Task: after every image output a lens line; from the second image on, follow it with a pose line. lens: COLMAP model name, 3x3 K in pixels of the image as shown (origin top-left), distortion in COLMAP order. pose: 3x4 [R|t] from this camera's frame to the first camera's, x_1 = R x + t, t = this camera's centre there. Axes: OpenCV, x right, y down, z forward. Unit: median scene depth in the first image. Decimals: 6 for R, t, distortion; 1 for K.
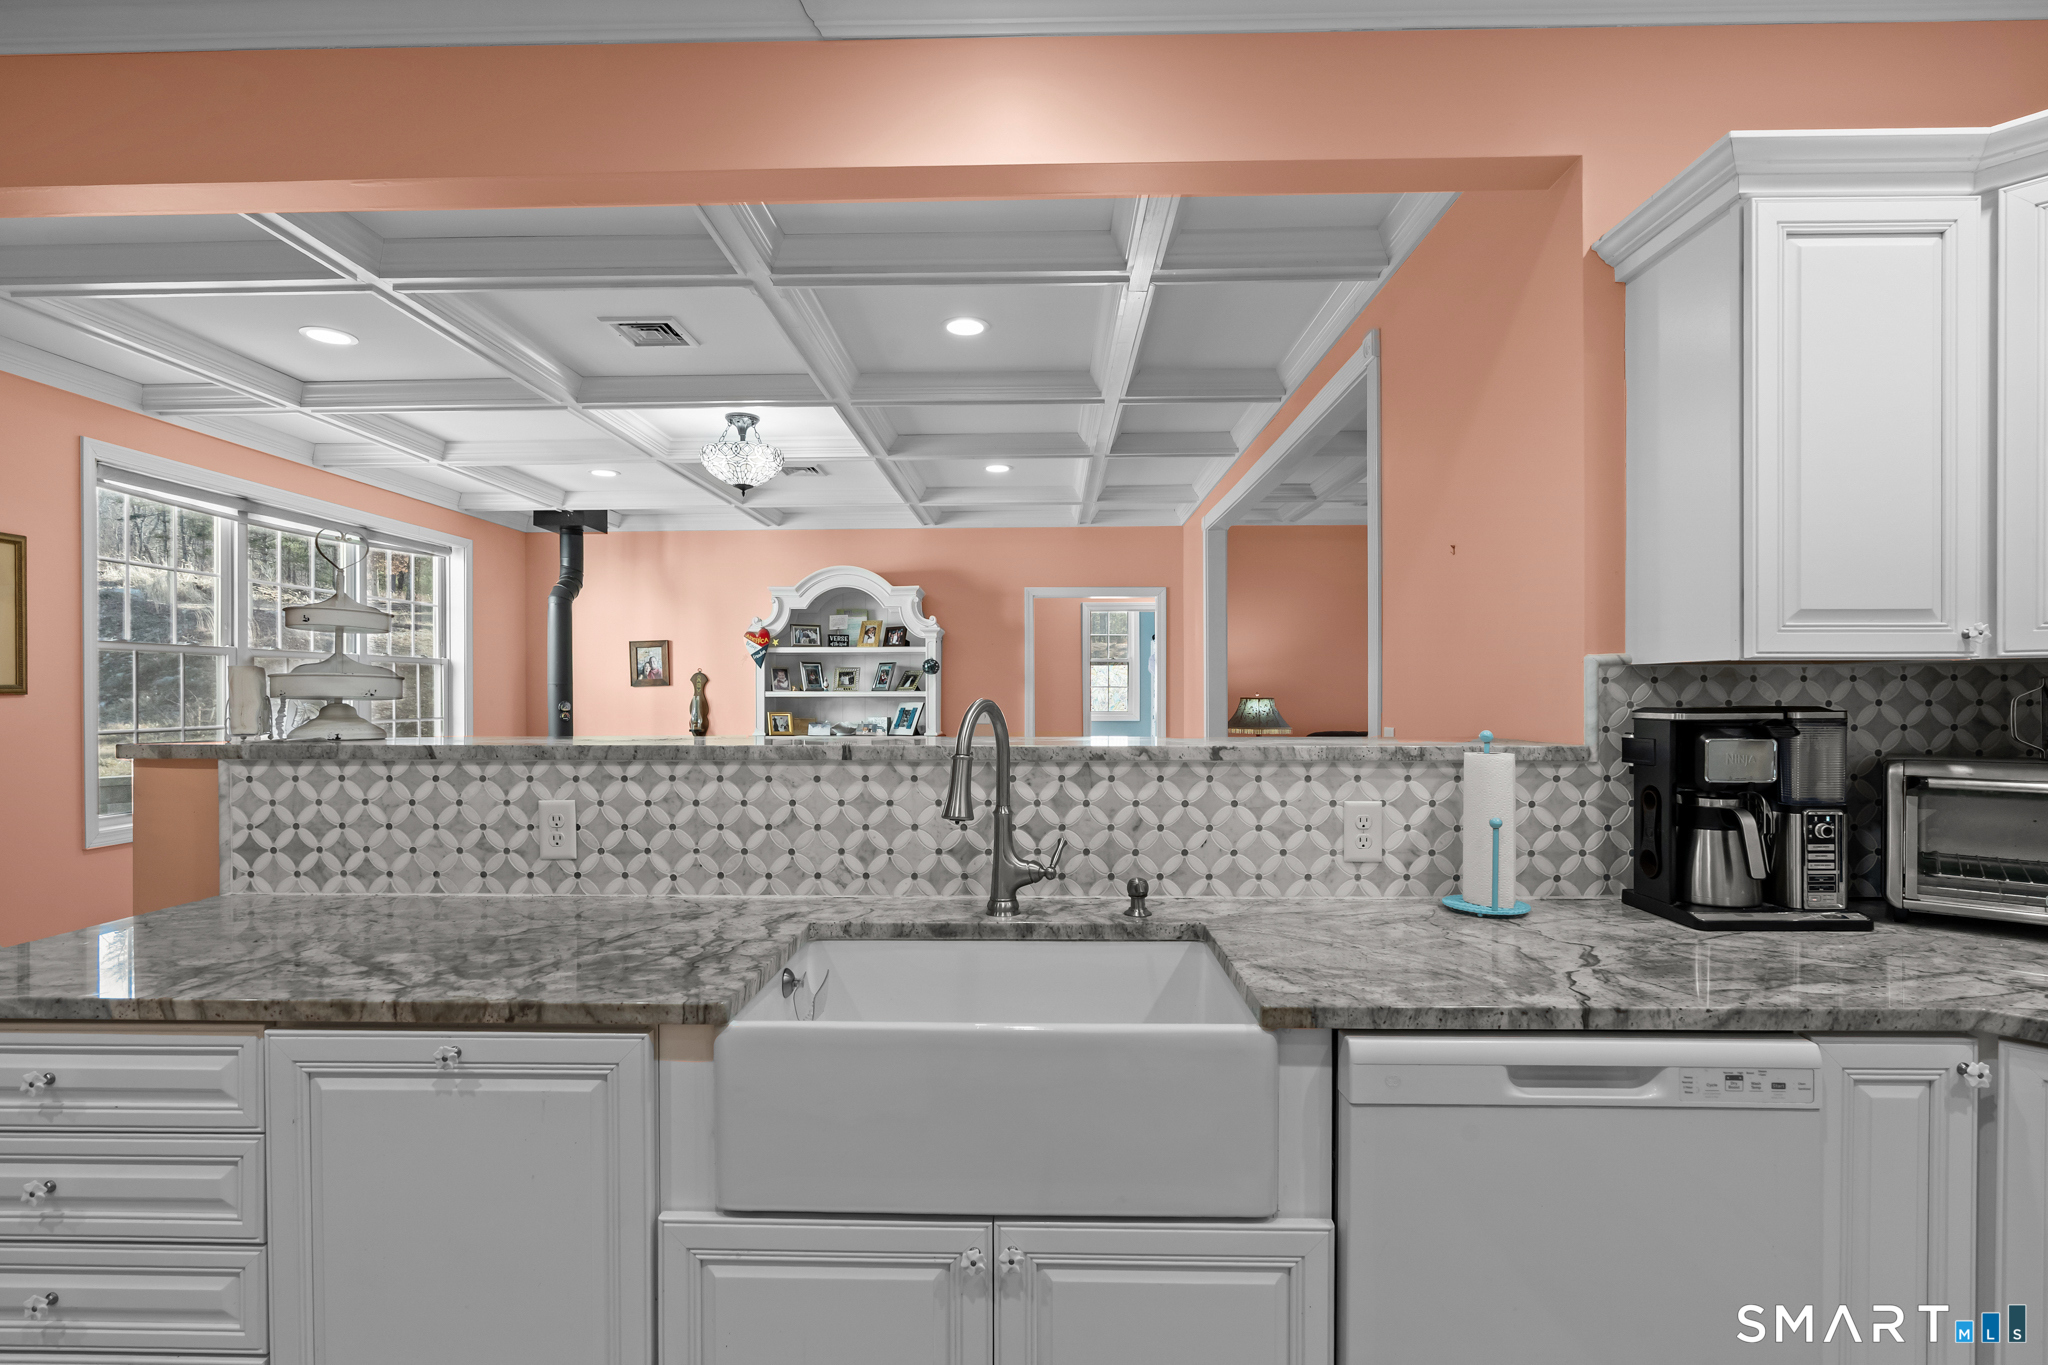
lens RADIAL K [[936.9, 0, 1029.6], [0, 936.9, 693.0], [0, 0, 1]] dist [-0.007919, 0.000859]
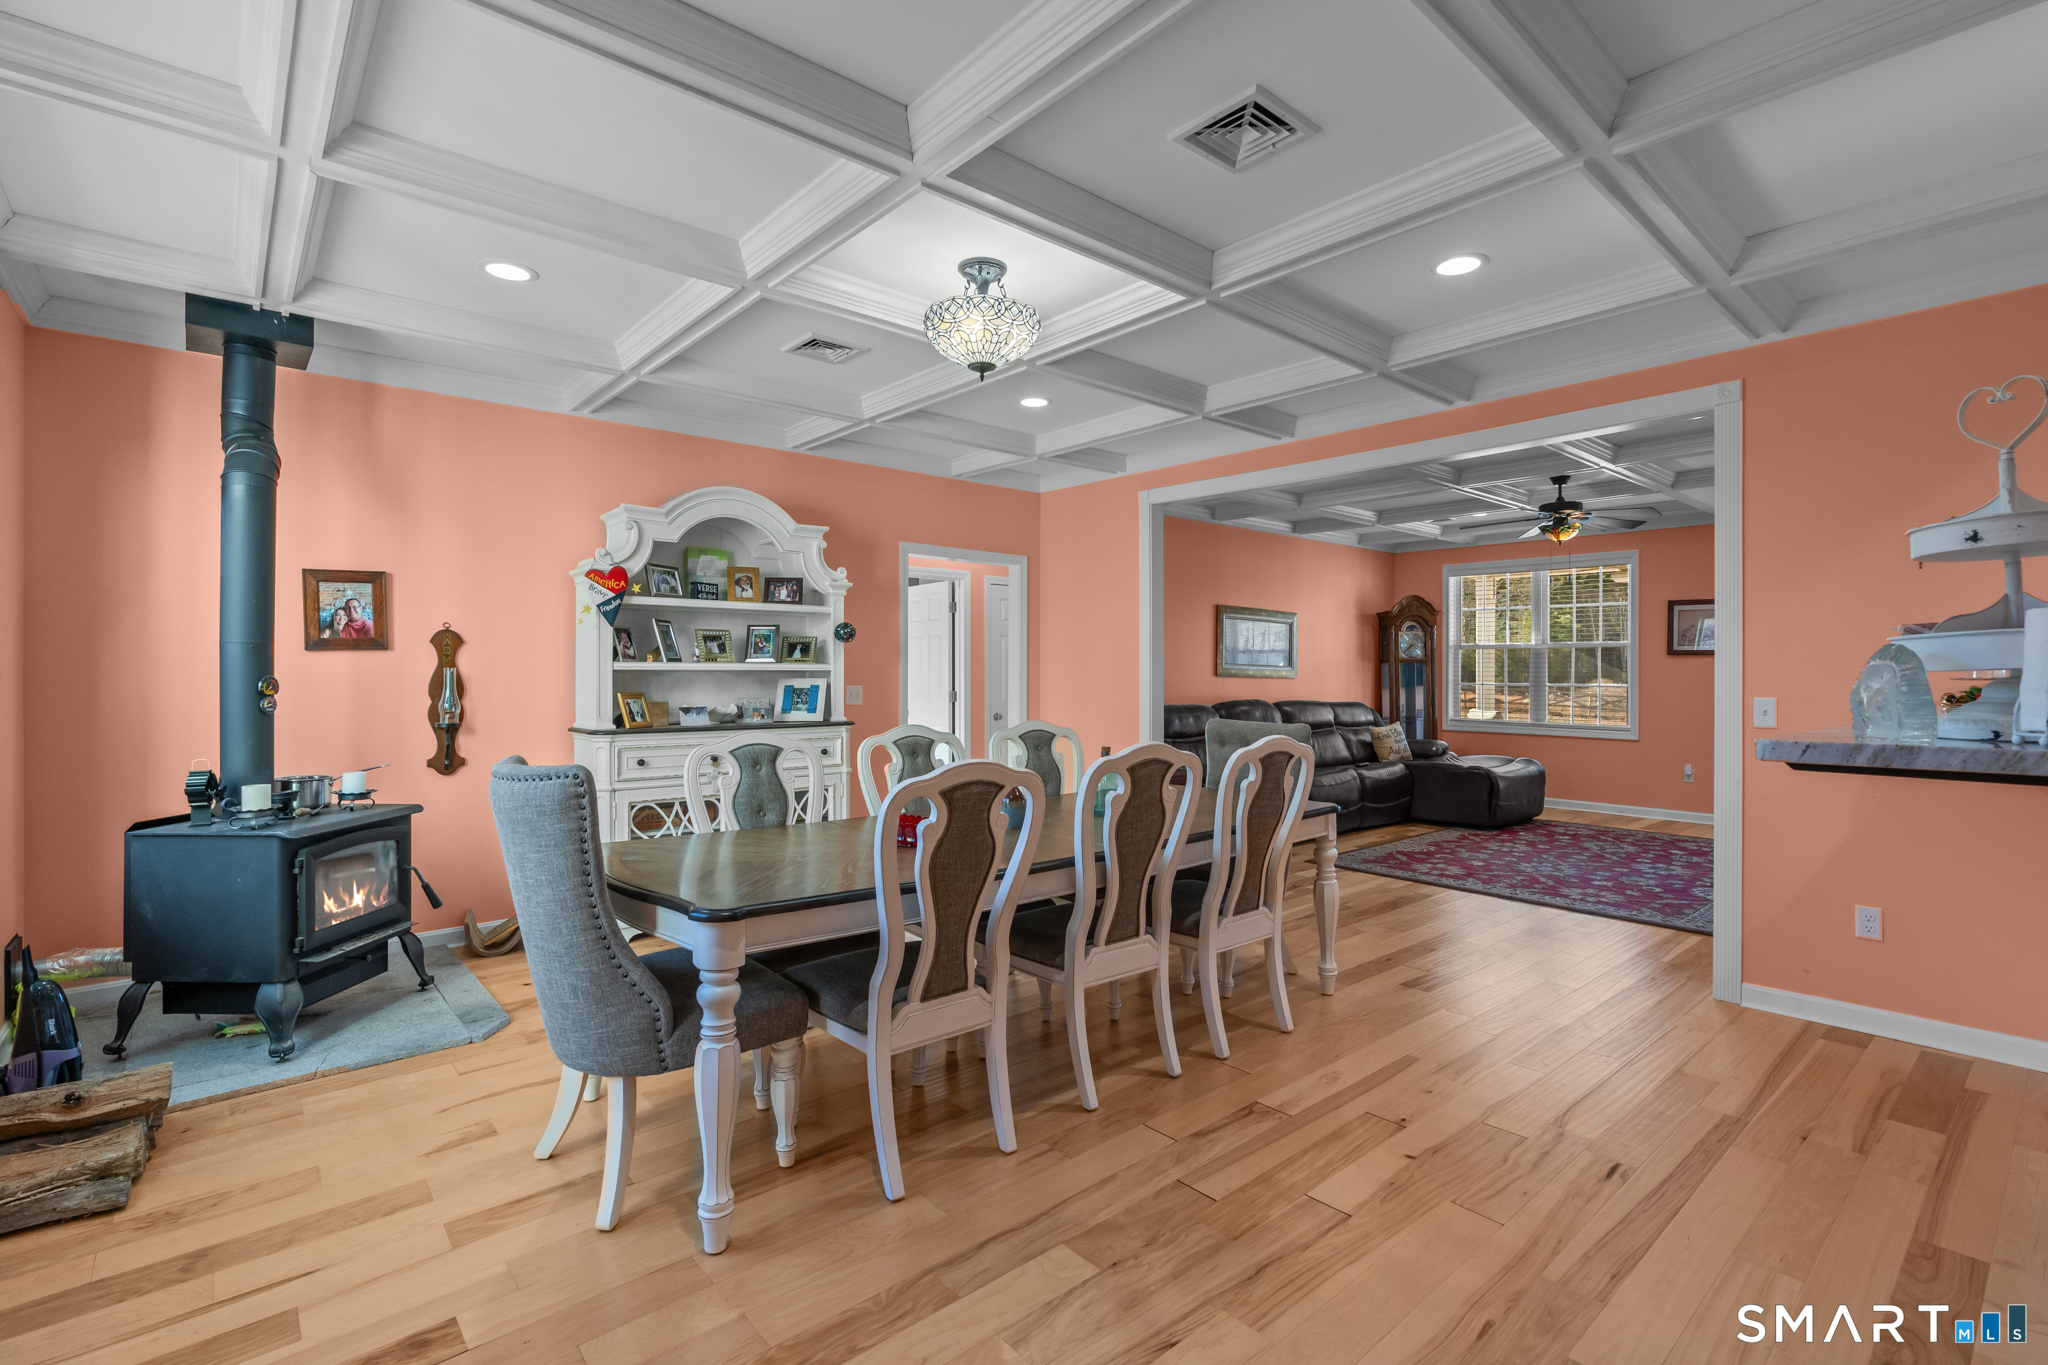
lens RADIAL K [[936.9, 0, 1030.5], [0, 936.9, 662.8], [0, 0, 1]] dist [-0.007919, 0.000859]
pose [[0.743562, 0.008610, 0.668612, -0.499104], [-0.005269, 0.999962, -0.007017, 0.002098], [-0.668647, 0.001694, 0.743578, 0.312278]]
